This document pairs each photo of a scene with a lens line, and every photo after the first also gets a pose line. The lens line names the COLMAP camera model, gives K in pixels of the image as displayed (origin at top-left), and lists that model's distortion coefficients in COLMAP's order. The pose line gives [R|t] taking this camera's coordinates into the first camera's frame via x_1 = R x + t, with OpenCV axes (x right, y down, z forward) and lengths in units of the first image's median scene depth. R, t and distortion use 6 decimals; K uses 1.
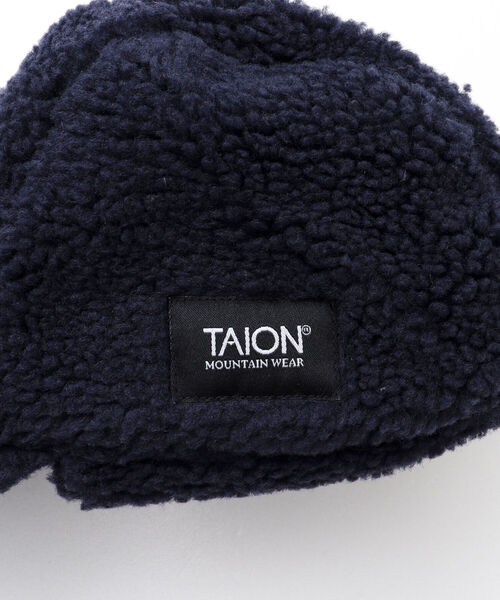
lens RADIAL K [[780.0, 0, 247.1], [0, 780.0, 300.5], [0, 0, 1]] dist [-0.160327, 0.000000]
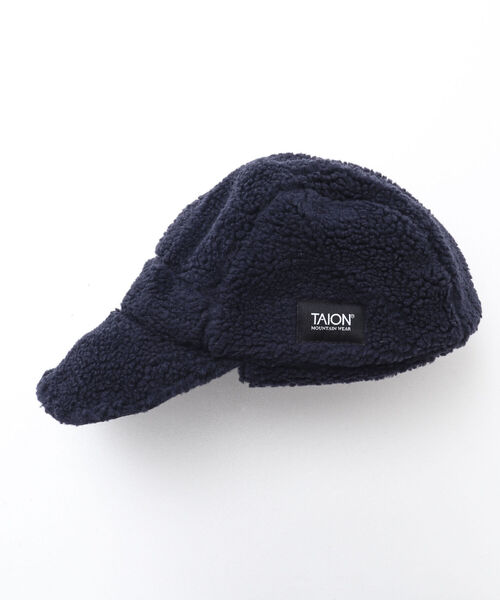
lens RADIAL K [[780.0, 0, 252.8], [0, 780.0, 303.1], [0, 0, 1]] dist [-0.160327, 0.000000]
pose [[0.998340, 0.057548, -0.002519, -0.237852], [-0.057301, 0.996634, 0.058626, -0.130692], [0.005884, -0.058384, 0.998277, -1.476593]]
